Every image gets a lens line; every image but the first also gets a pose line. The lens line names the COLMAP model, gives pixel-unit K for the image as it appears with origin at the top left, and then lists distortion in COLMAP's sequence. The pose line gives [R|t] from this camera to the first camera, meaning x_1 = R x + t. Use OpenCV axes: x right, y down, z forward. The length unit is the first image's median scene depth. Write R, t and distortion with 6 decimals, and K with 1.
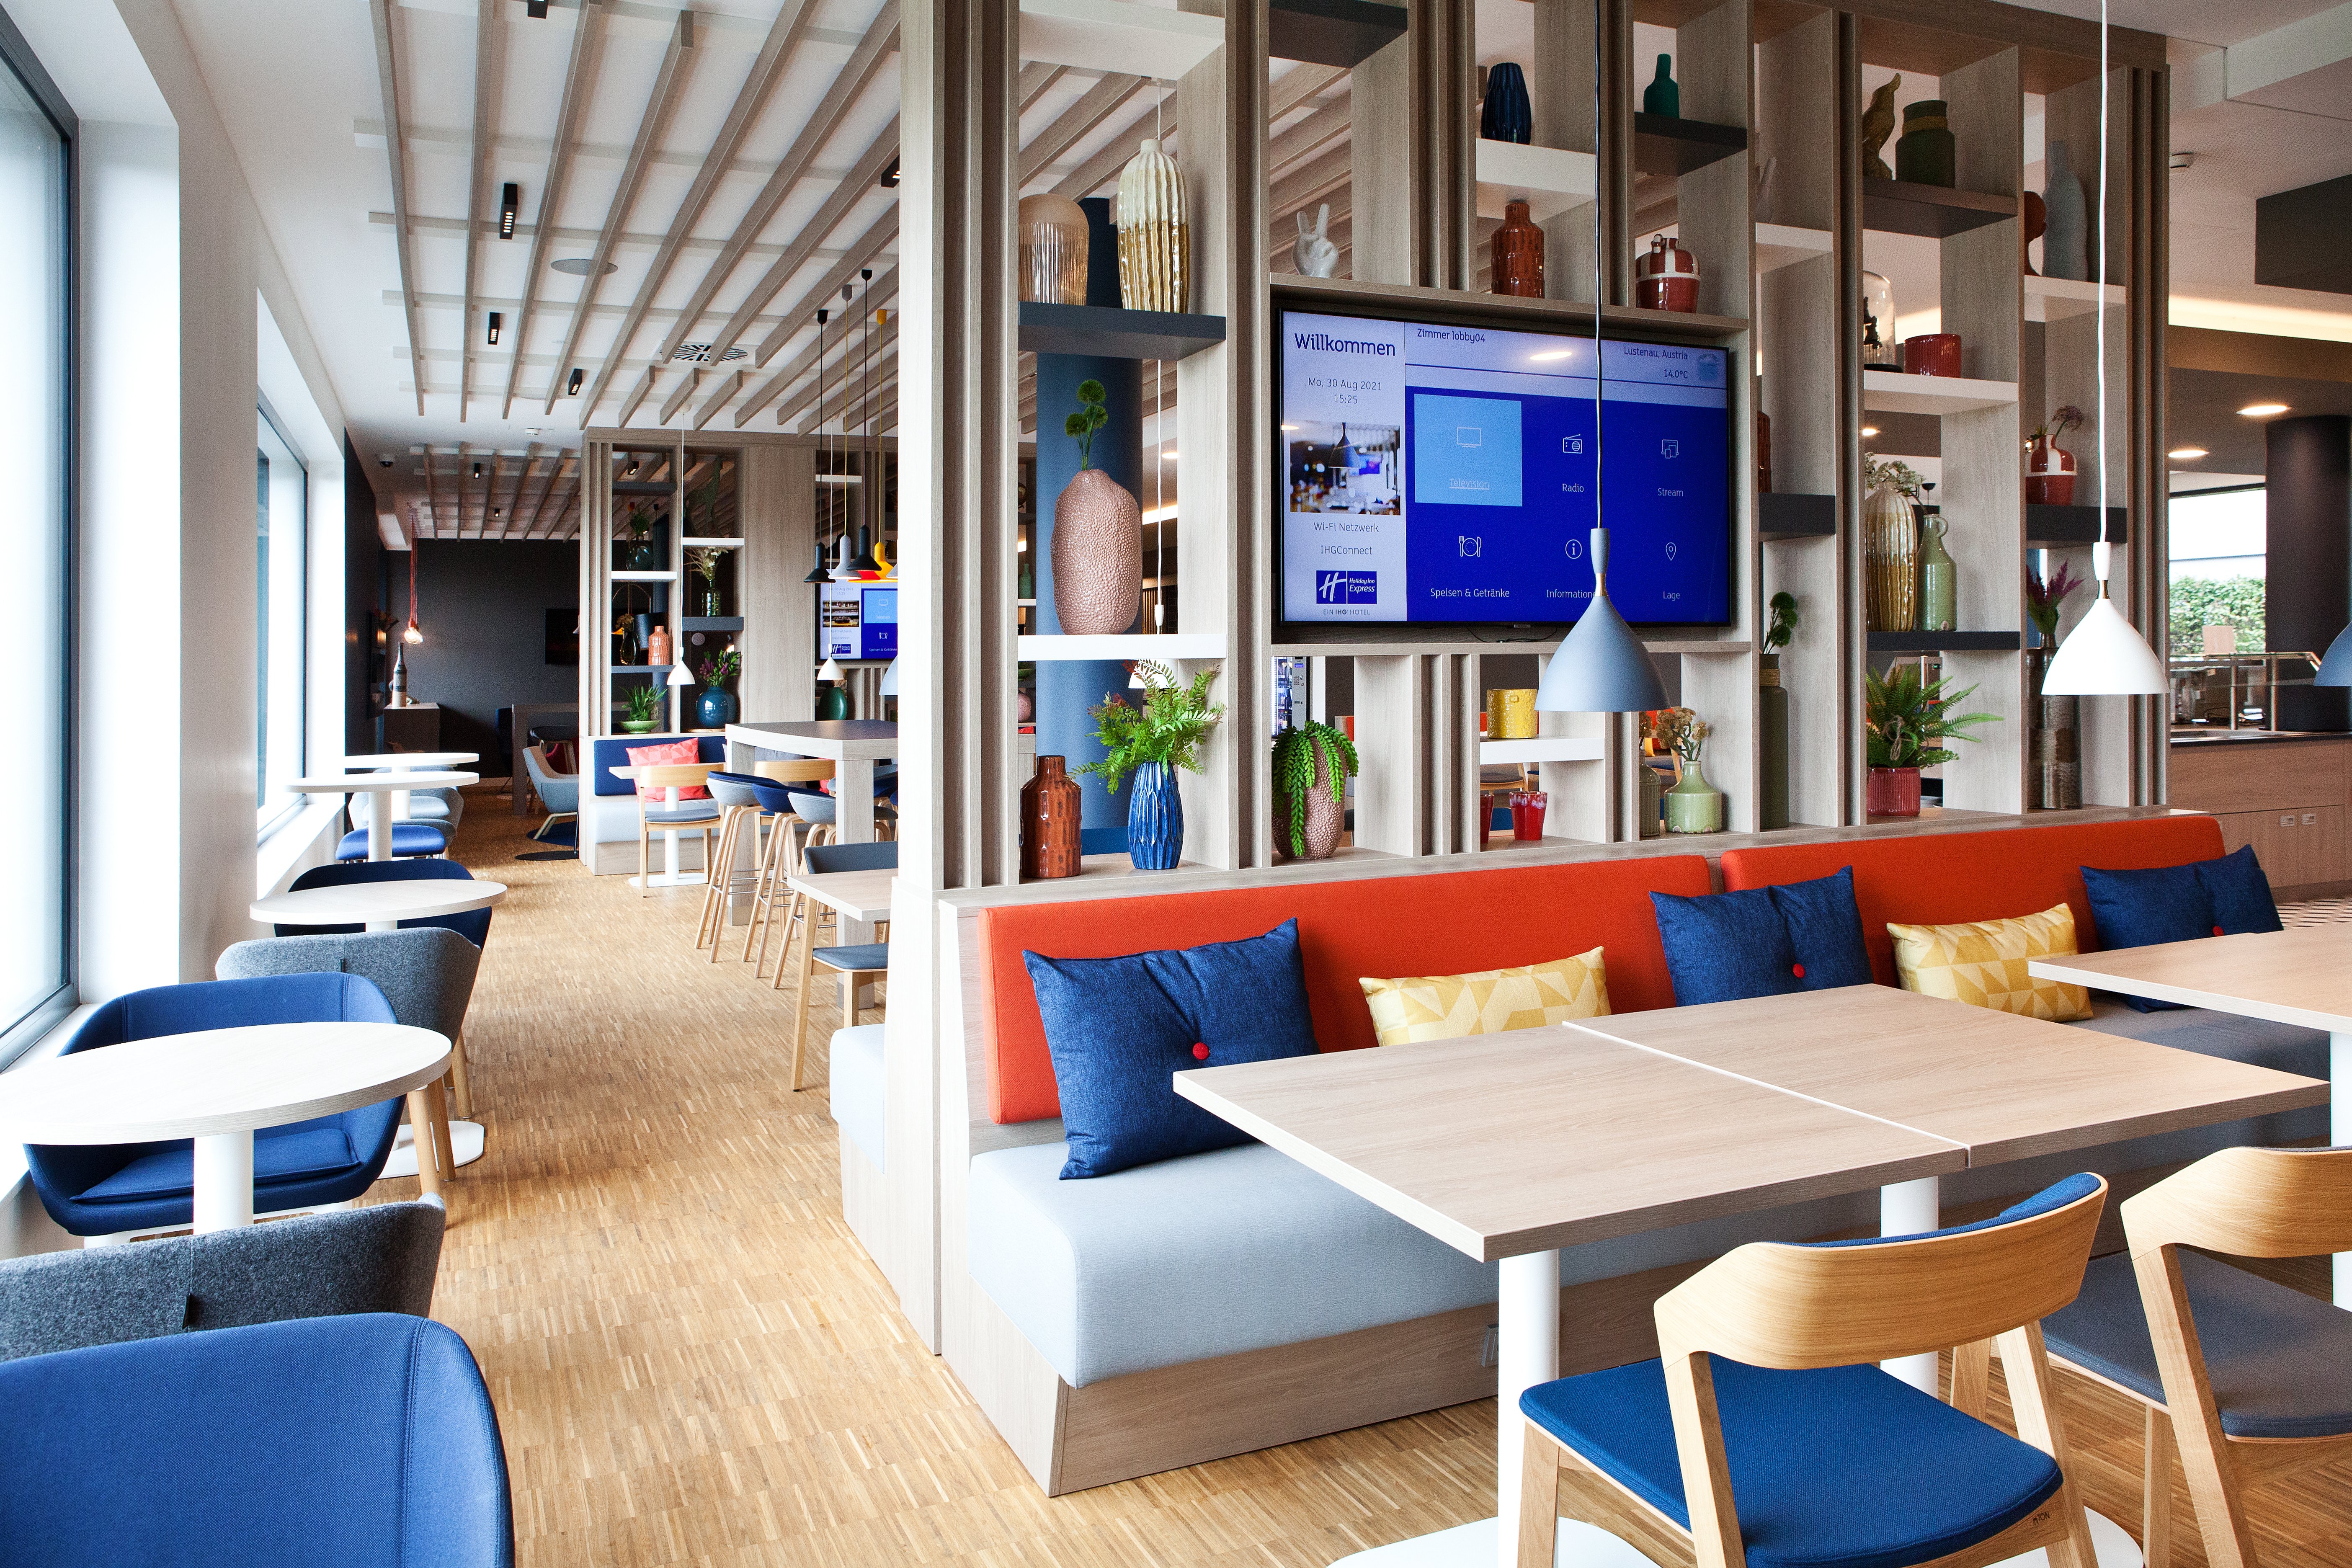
lens RADIAL K [[1662.4, 0, 1216.8], [0, 1662.4, 670.1], [0, 0, 1]] dist [-0.050377, 0.015776]
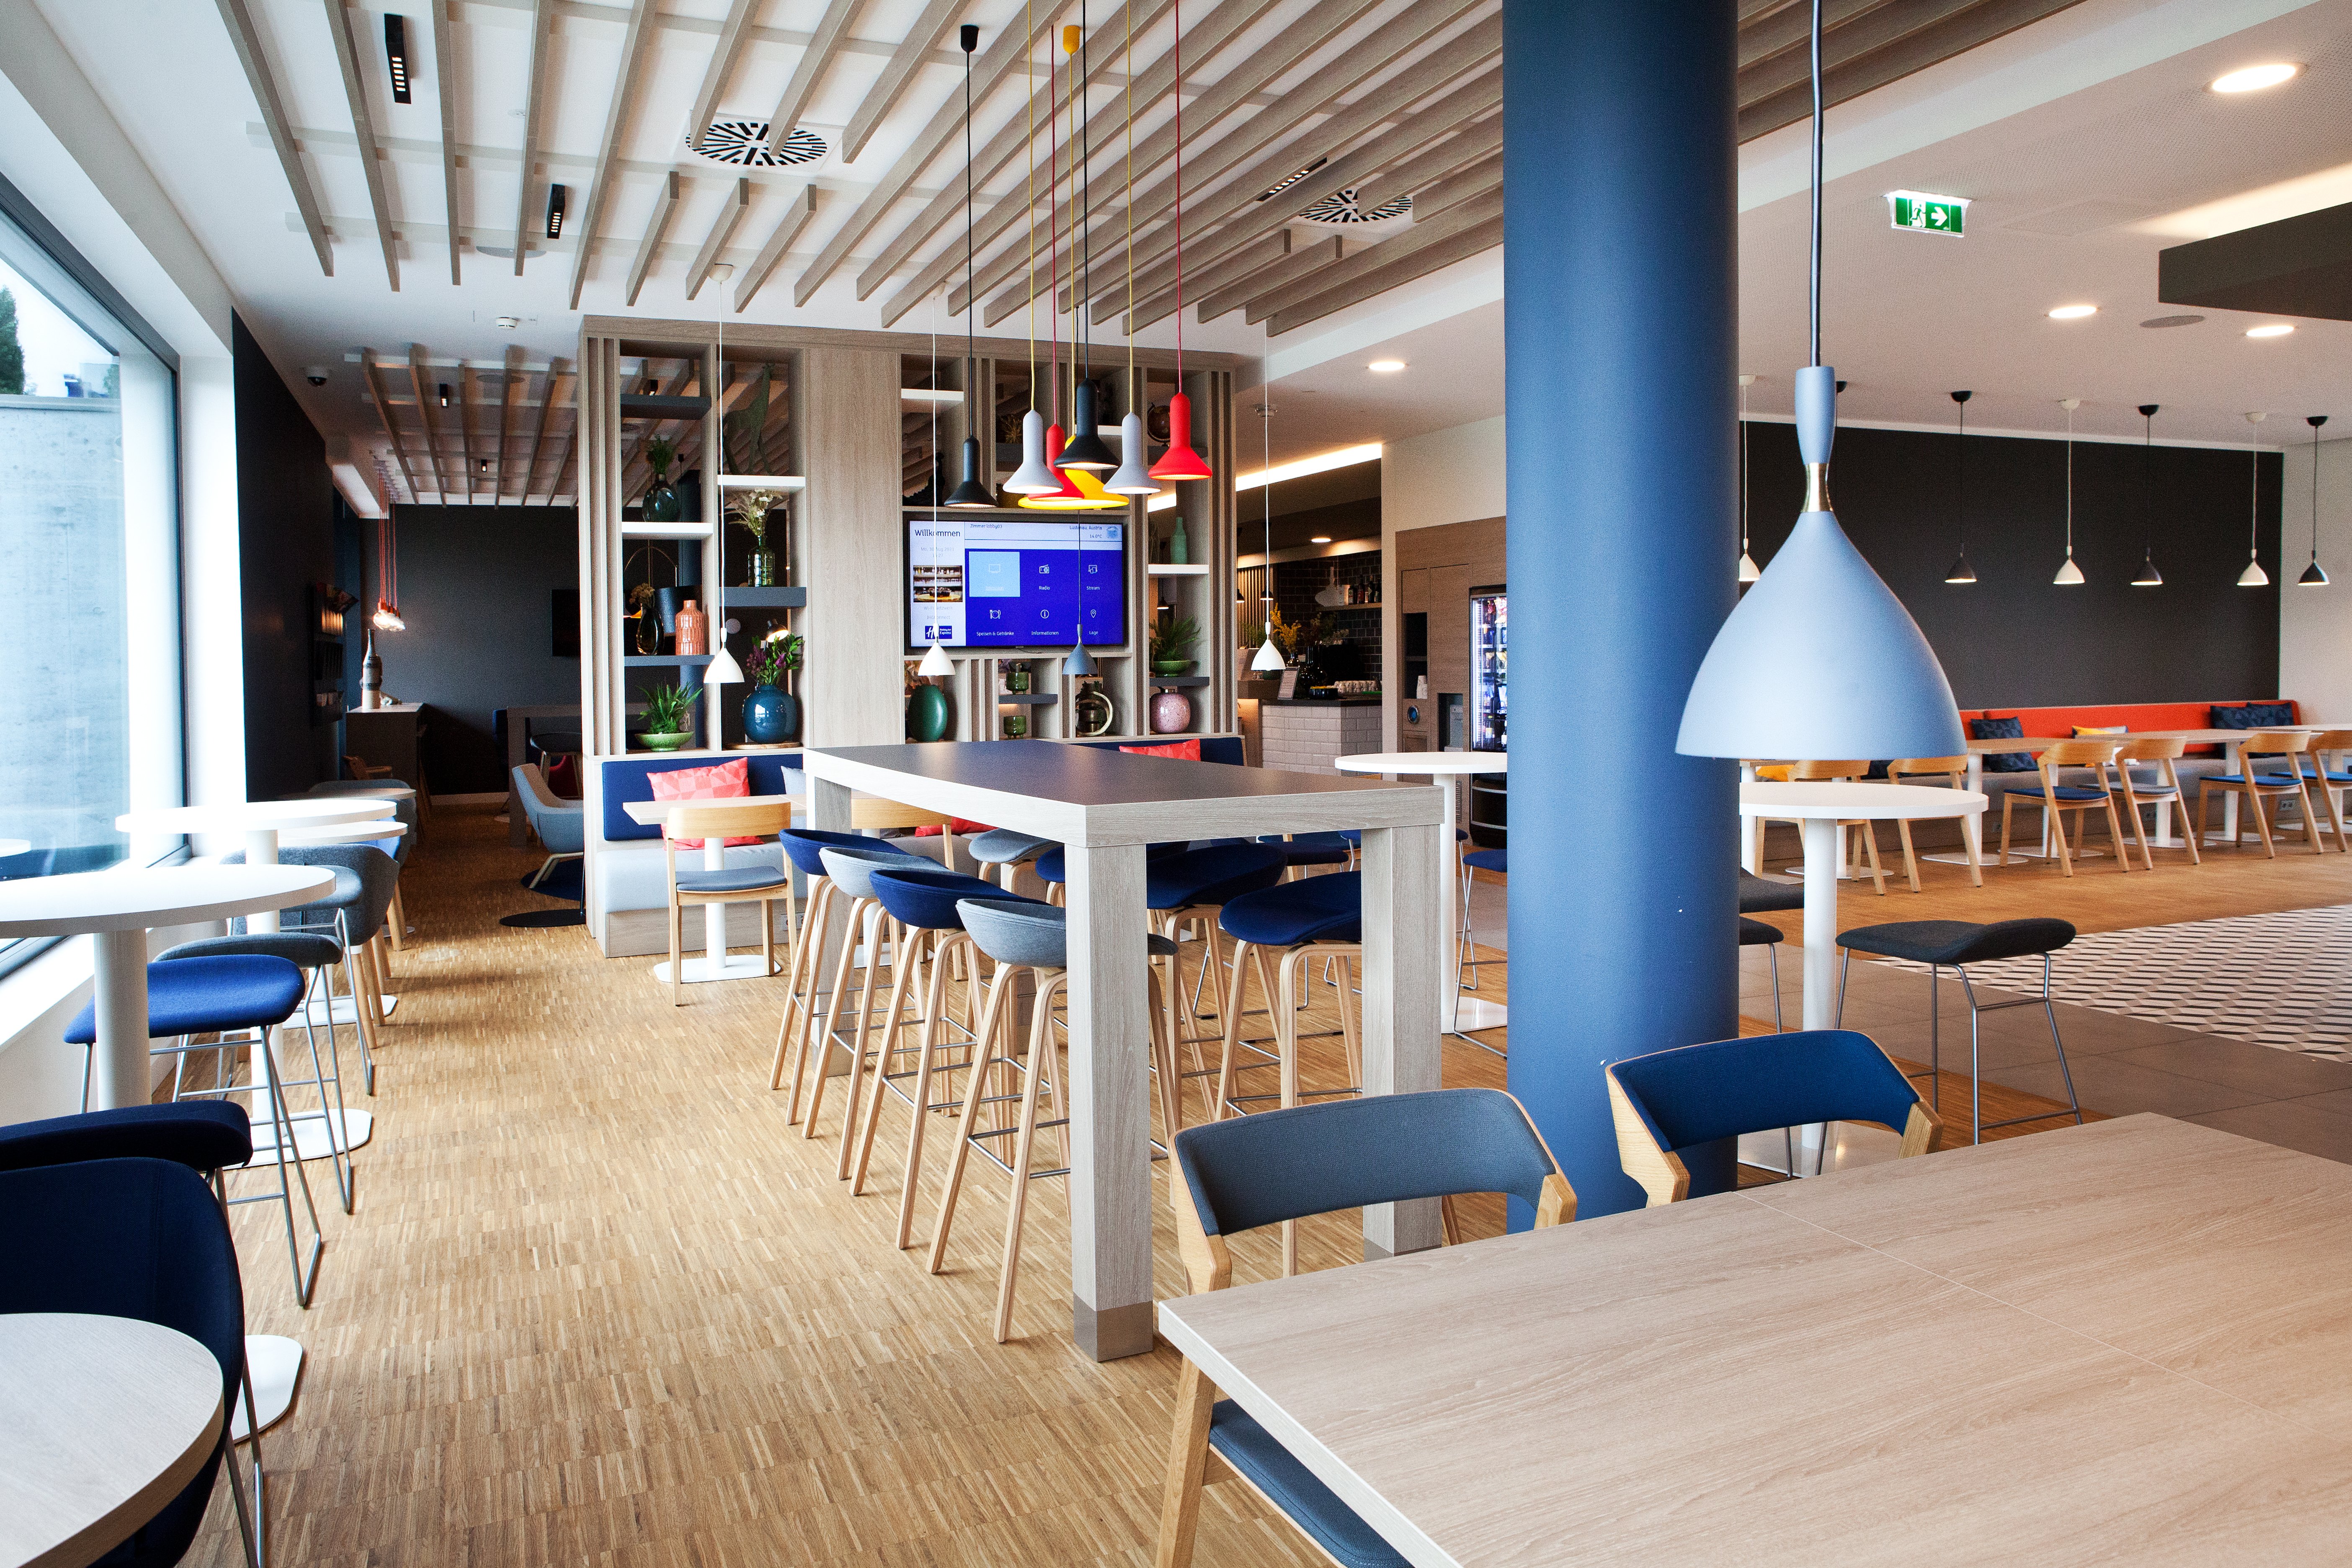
lens RADIAL K [[1662.4, 0, 1169.5], [0, 1662.4, 779.1], [0, 0, 1]] dist [-0.050377, 0.015776]
pose [[0.999184, 0.002803, -0.040290, -0.100310], [-0.000020, 0.997624, 0.068896, 0.001251], [0.040388, -0.068839, 0.996810, 0.288221]]
